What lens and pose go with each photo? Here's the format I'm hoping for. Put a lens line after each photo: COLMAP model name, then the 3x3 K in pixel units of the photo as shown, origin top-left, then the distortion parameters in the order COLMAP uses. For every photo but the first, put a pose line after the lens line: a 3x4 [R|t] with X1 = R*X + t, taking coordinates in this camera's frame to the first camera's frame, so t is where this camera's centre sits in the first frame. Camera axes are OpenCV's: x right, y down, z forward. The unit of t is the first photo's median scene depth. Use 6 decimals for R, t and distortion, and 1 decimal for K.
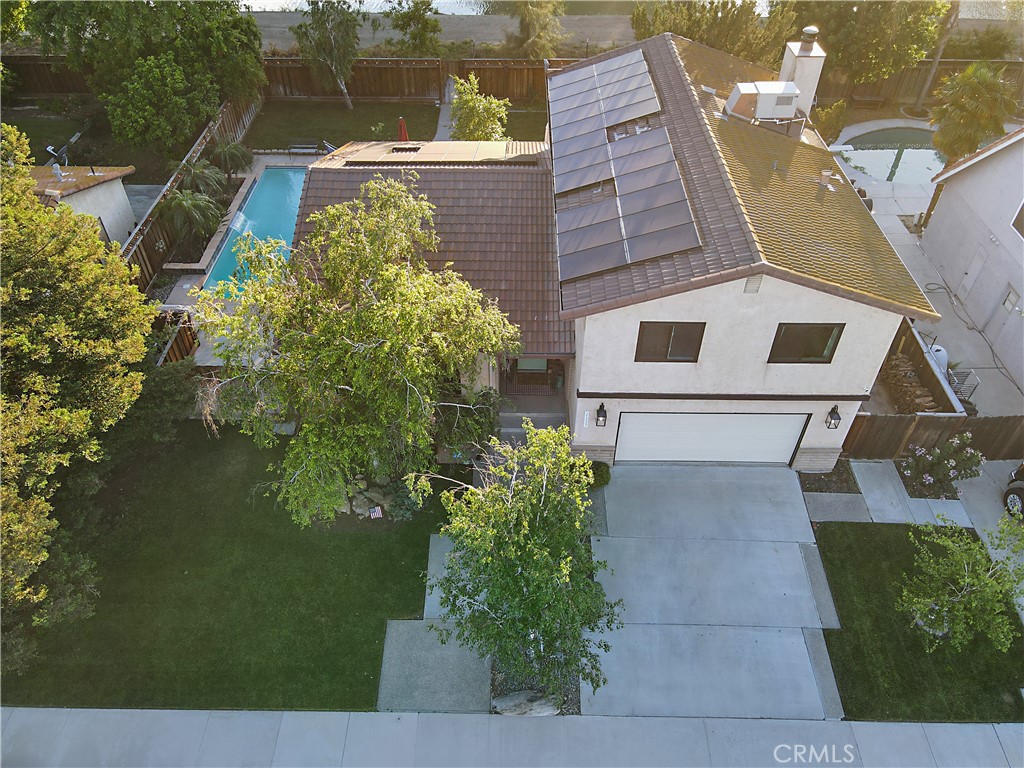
lens RADIAL K [[738.0, 0, 512.0], [0, 738.0, 384.0], [0, 0, 1]] dist [0.007881, 0.000459]
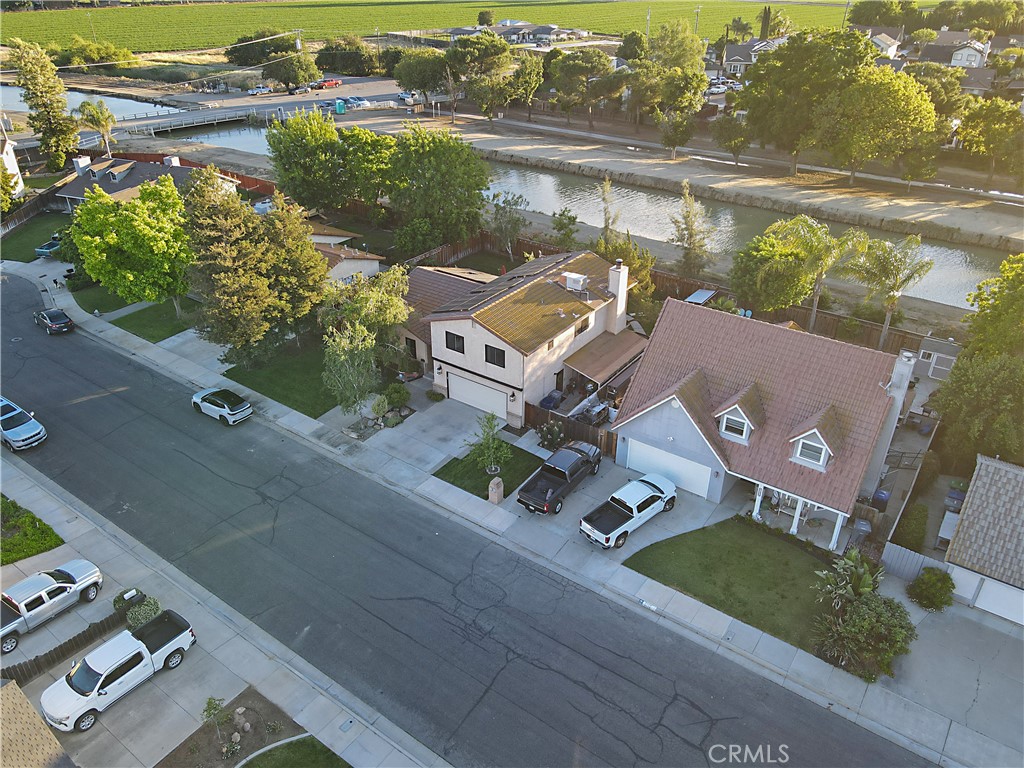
lens RADIAL K [[719.9, 0, 511.6], [0, 719.9, 345.3], [0, 0, 1]] dist [0.003902, 0.001095]
pose [[0.828891, 0.269235, -0.490359, 1.559628], [-0.394189, 0.903078, -0.170486, 0.299575], [0.396932, 0.334609, 0.854683, -1.097080]]
